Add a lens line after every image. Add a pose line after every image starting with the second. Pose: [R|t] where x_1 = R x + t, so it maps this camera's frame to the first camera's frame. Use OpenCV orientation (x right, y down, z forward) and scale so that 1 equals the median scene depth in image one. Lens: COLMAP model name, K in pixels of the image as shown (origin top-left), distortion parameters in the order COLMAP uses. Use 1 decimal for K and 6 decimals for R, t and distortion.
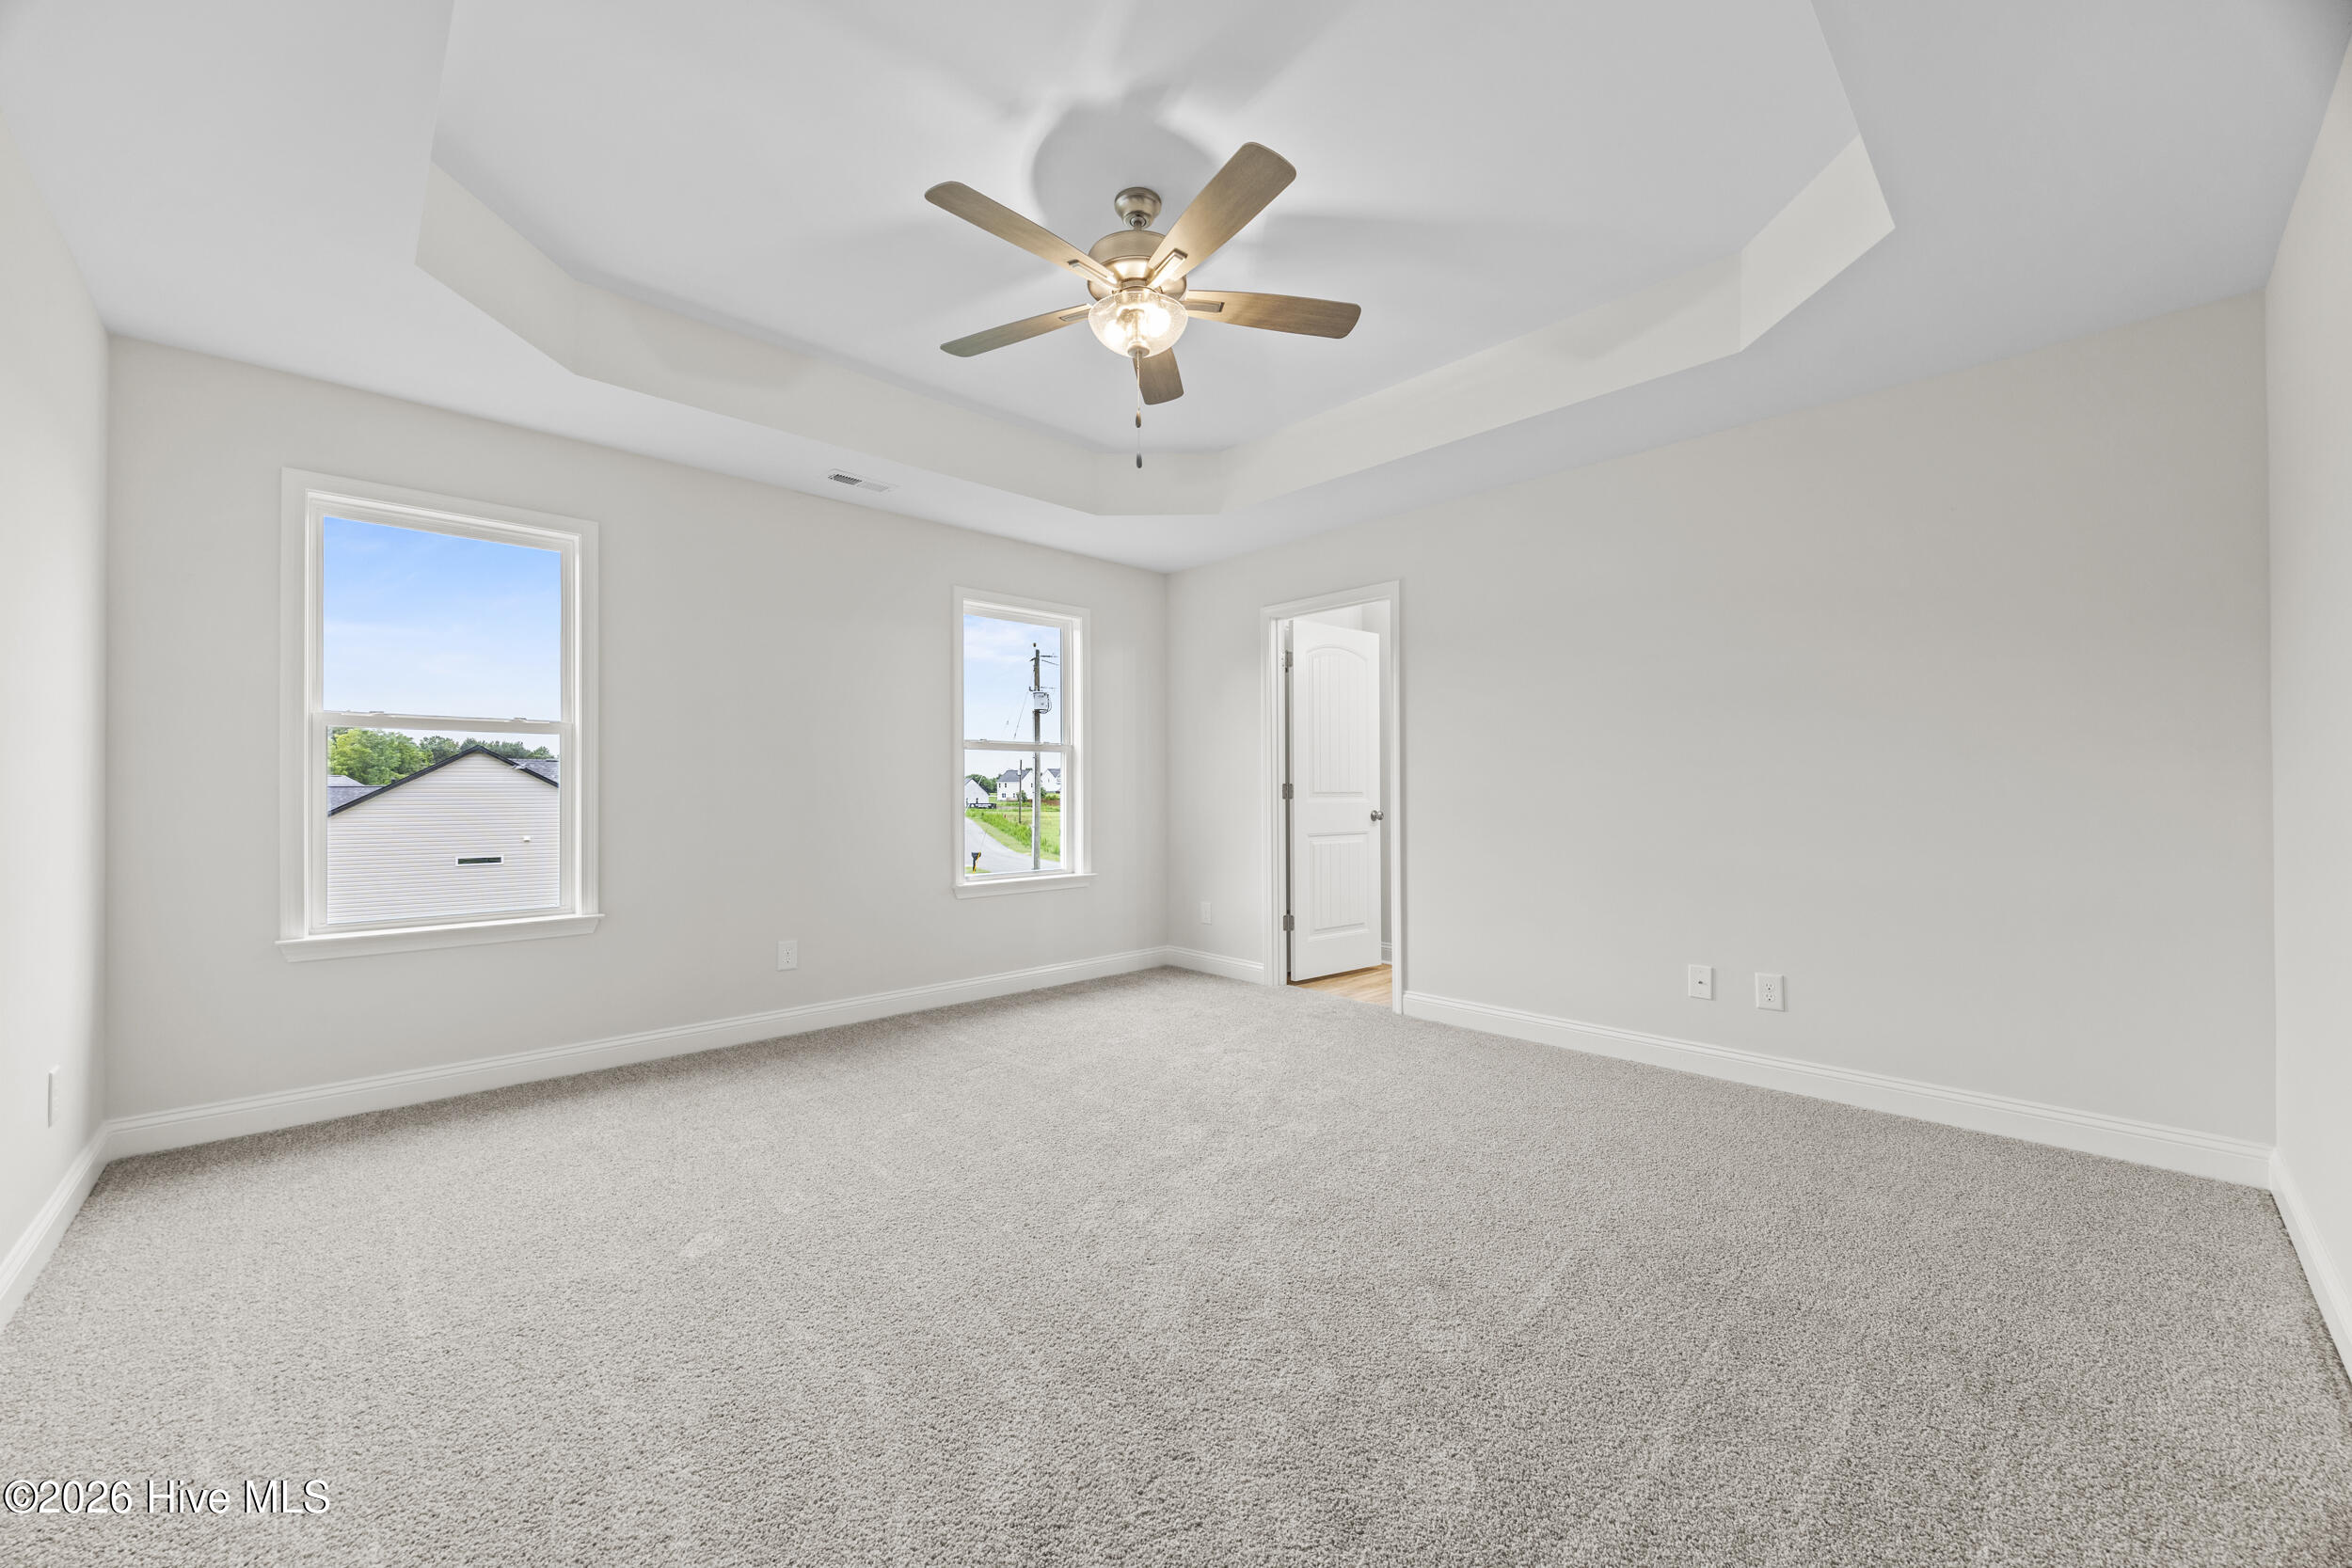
lens RADIAL K [[890.4, 0, 1168.4], [0, 890.4, 787.0], [0, 0, 1]] dist [-0.003490, 0.000430]
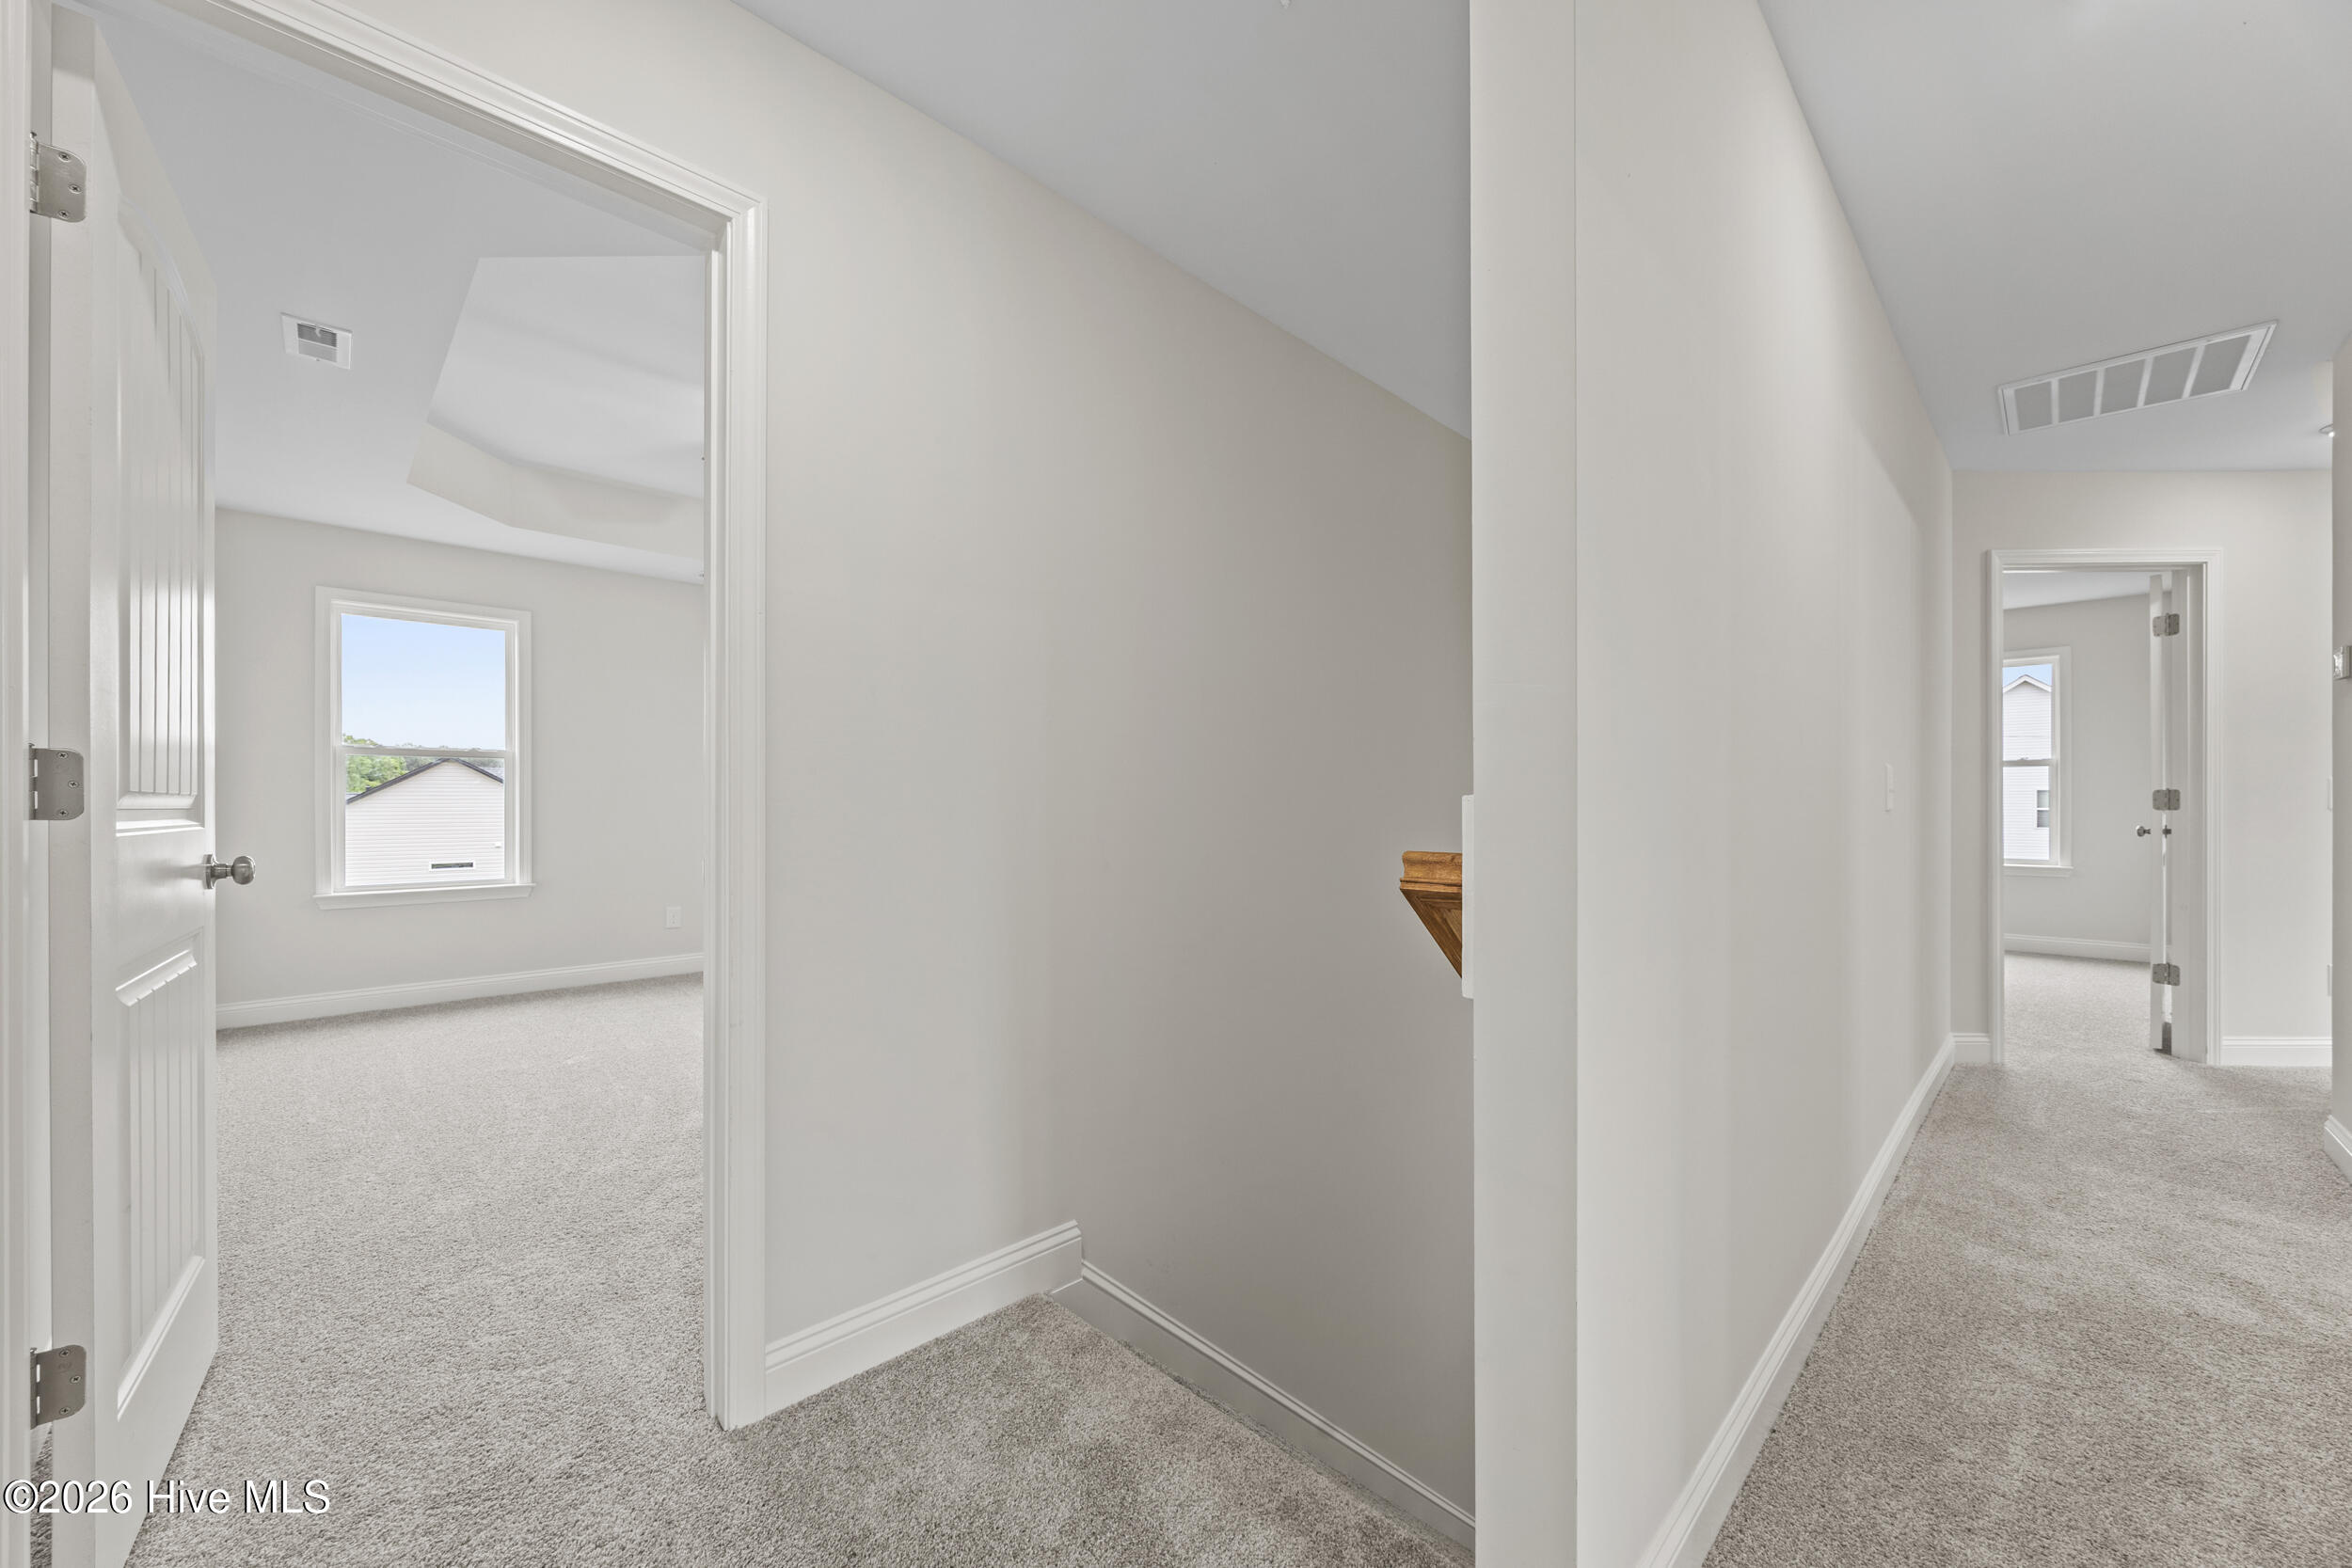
lens RADIAL K [[897.9, 0, 1162.9], [0, 897.9, 802.0], [0, 0, 1]] dist [0.001398, 0.000171]
pose [[0.999957, 0.002586, 0.008920, 0.409595], [-0.002635, 0.999982, 0.005464, -0.000291], [-0.008905, -0.005487, 0.999945, -0.517317]]
